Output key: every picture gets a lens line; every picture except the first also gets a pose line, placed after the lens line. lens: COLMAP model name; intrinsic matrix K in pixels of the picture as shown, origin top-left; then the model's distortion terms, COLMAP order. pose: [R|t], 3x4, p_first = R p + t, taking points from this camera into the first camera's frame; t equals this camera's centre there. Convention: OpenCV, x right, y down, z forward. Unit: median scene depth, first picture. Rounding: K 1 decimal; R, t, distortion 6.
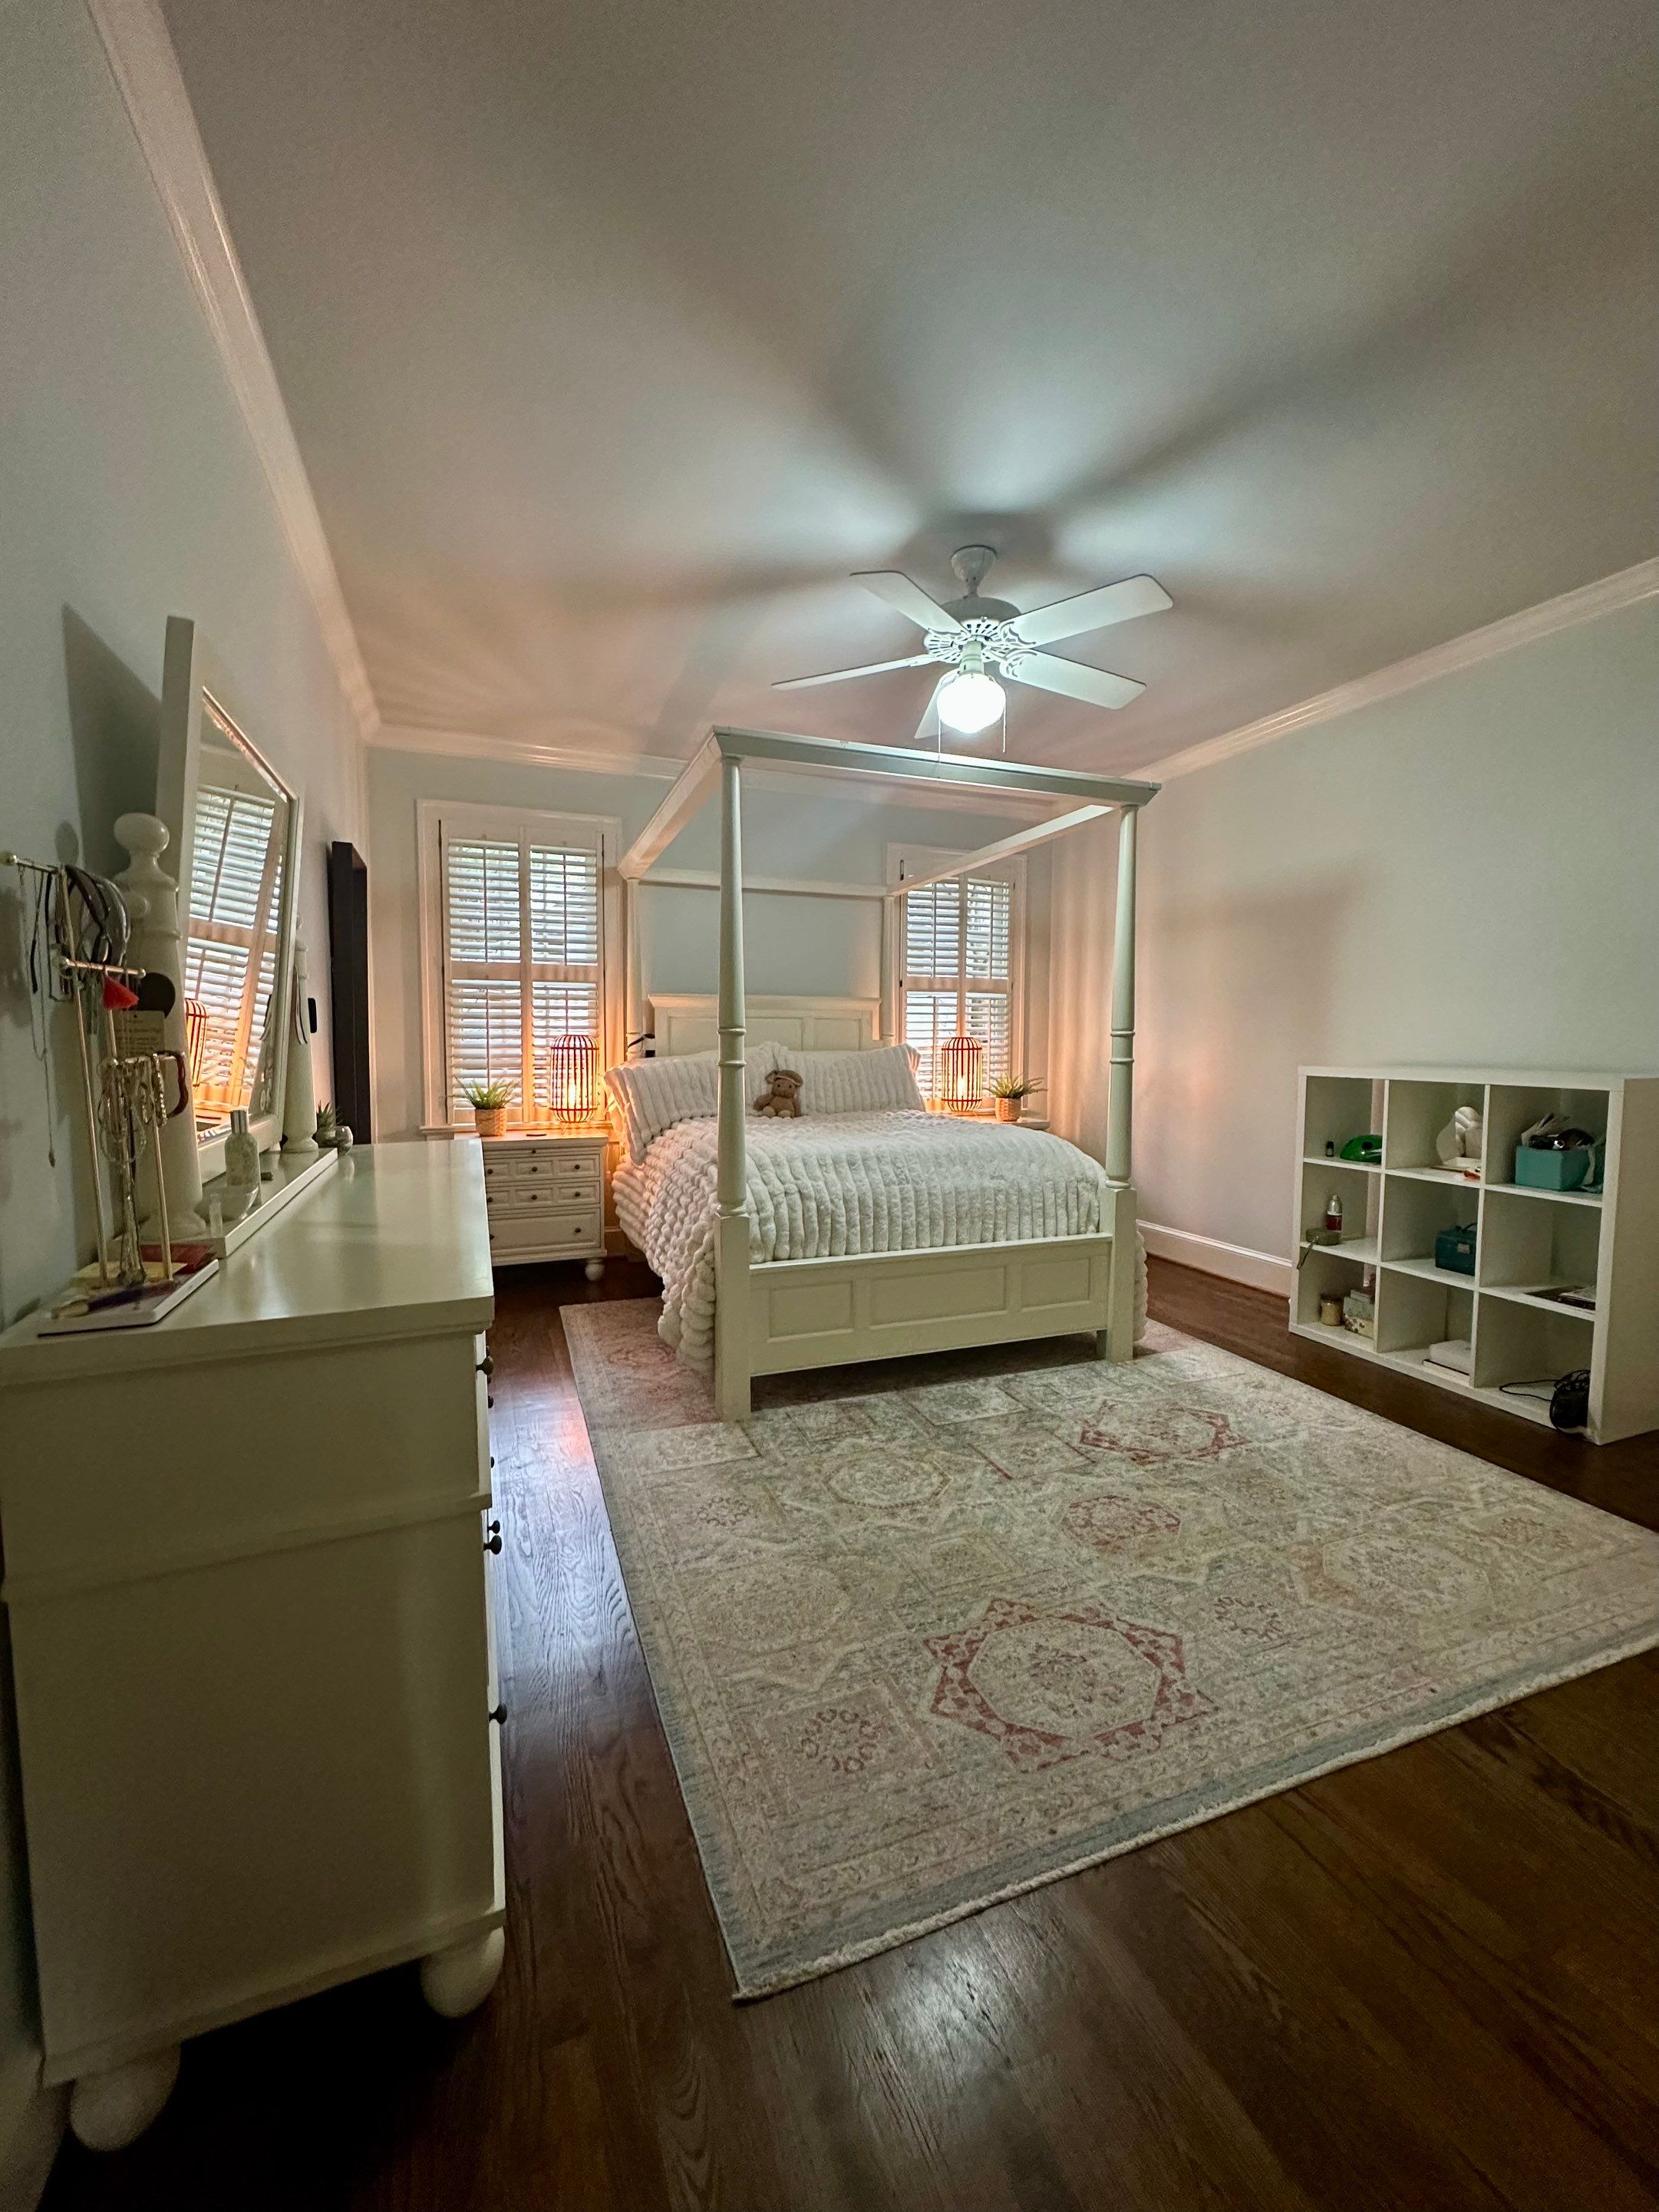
lens RADIAL K [[887.2, 0, 828.3], [0, 887.2, 1106.7], [0, 0, 1]] dist [-0.003796, 0.000197]
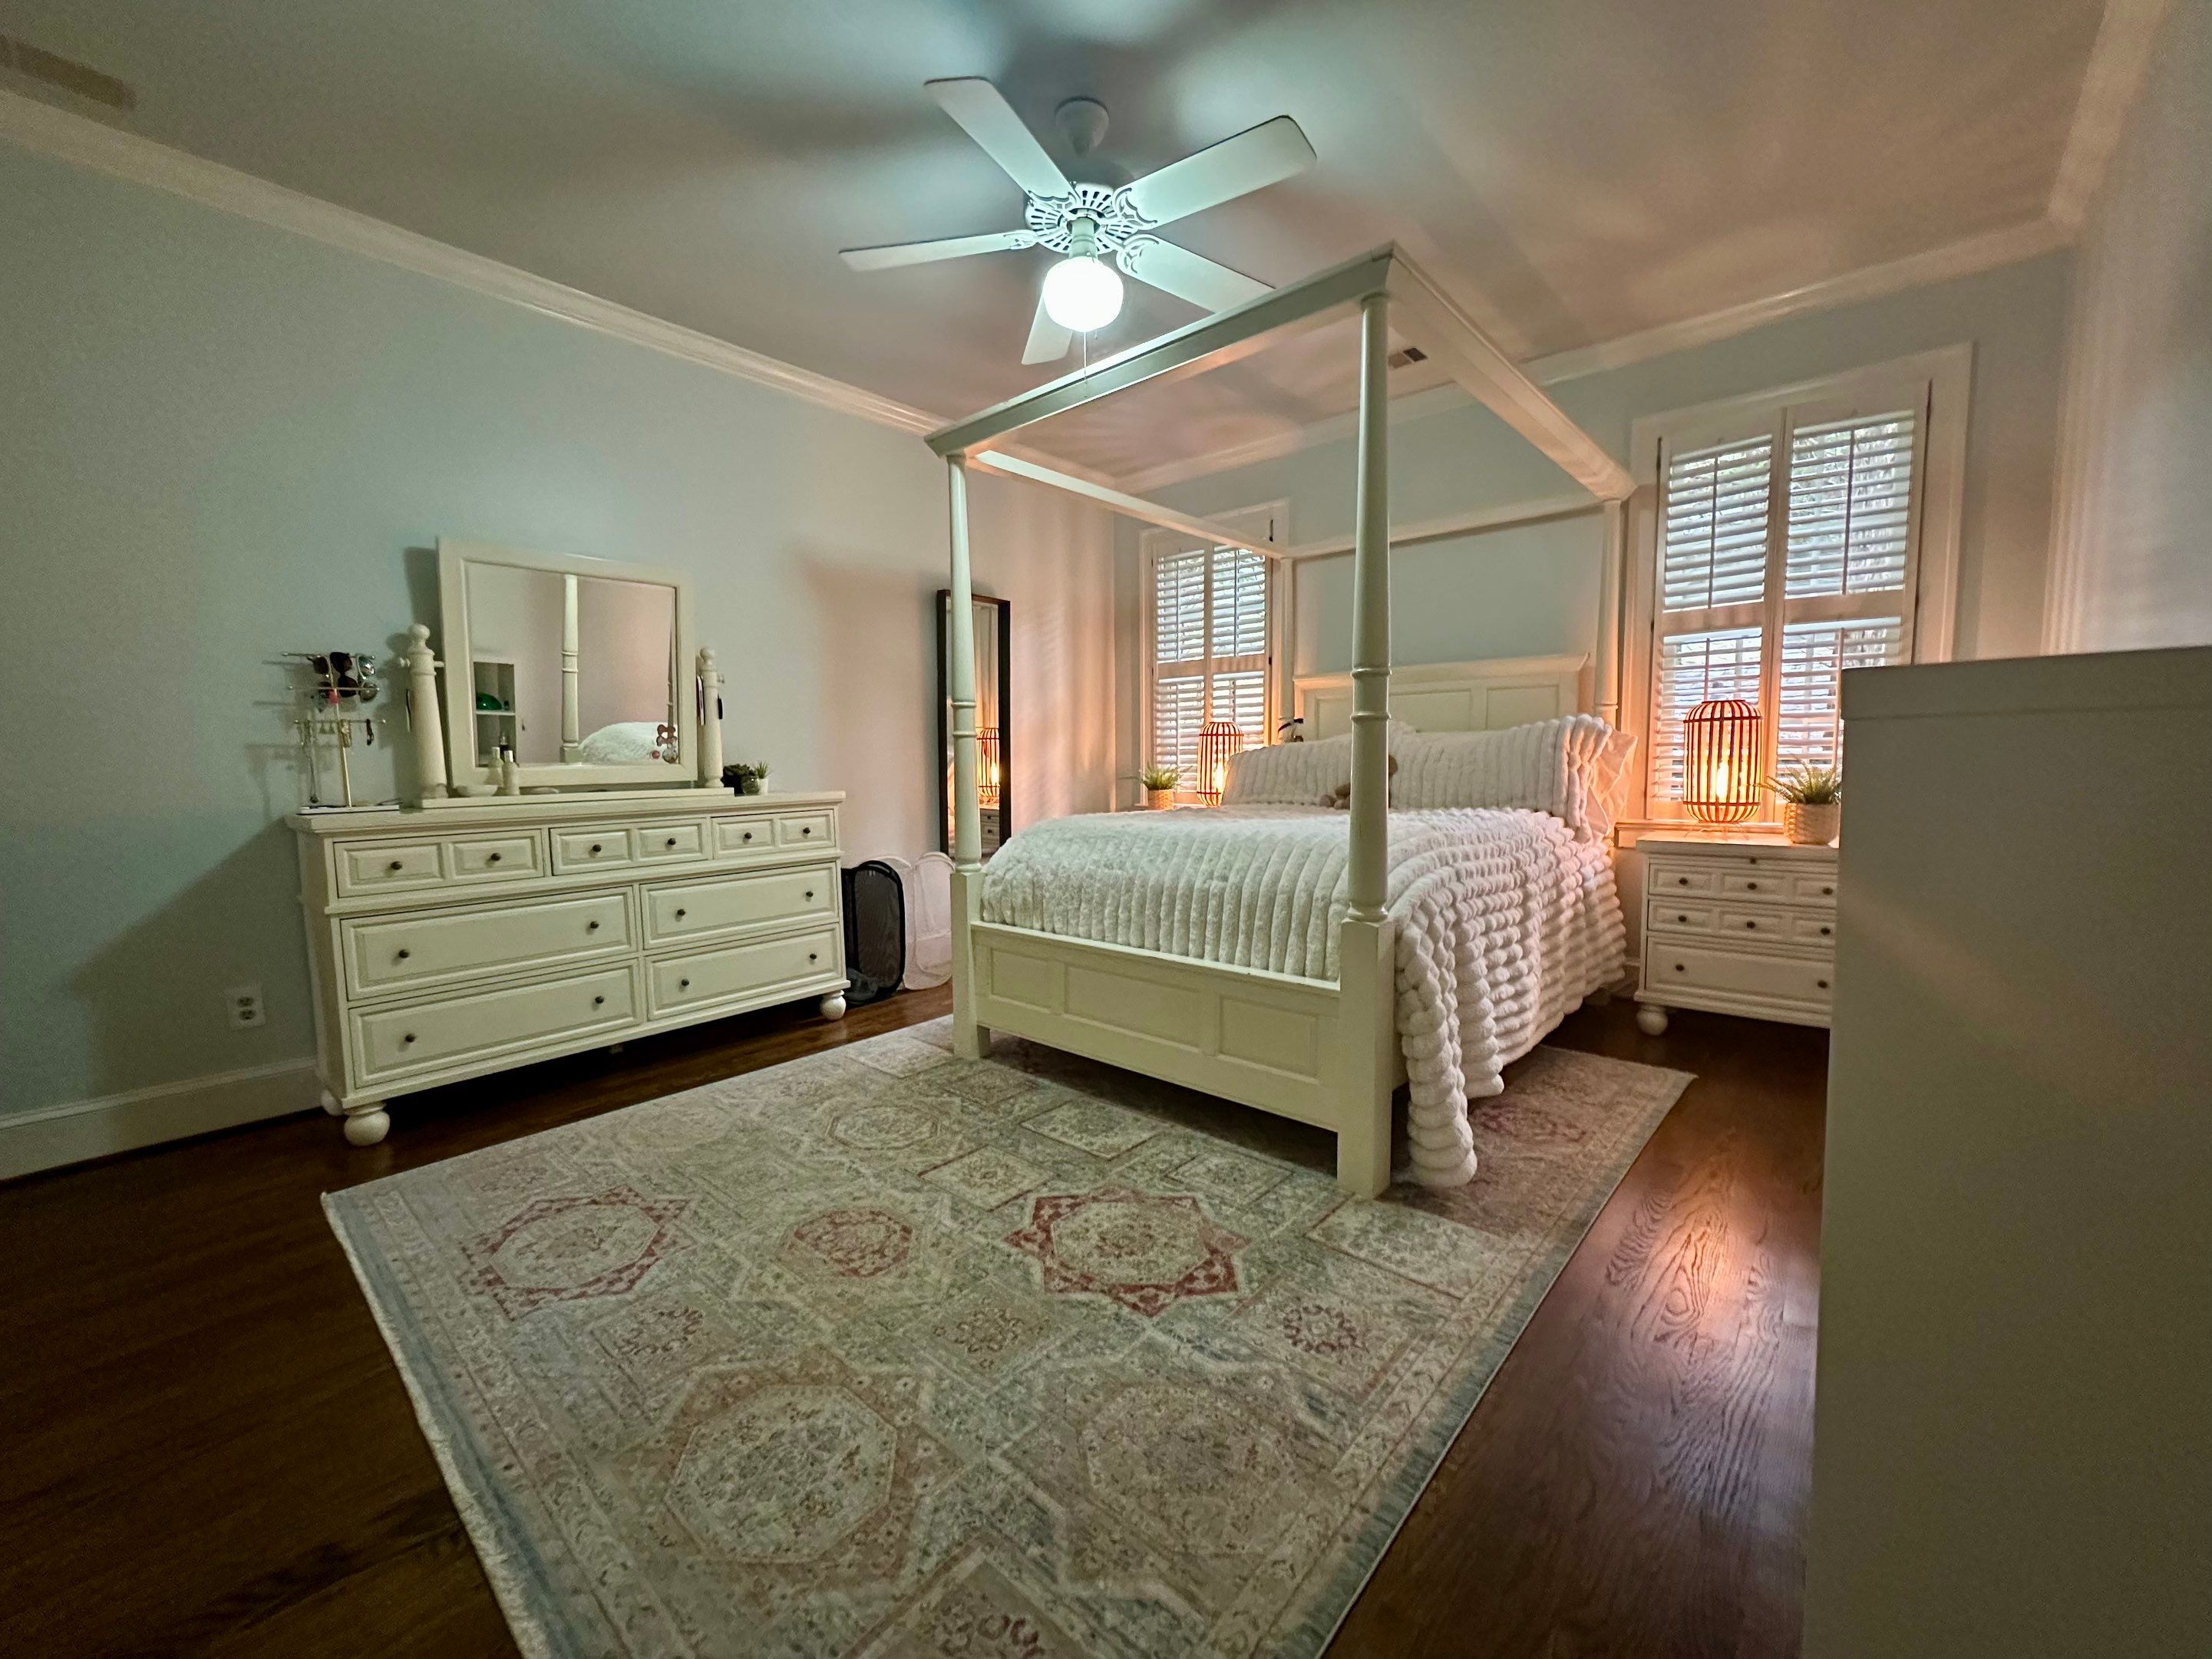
lens RADIAL K [[887.2, 0, 1108.4], [0, 887.2, 830.4], [0, 0, 1]] dist [-0.003796, 0.000197]
pose [[0.458266, 0.062962, -0.886582, 0.939543], [-0.052299, 0.997670, 0.043818, 0.012334], [0.887275, 0.026288, 0.460491, 0.642374]]
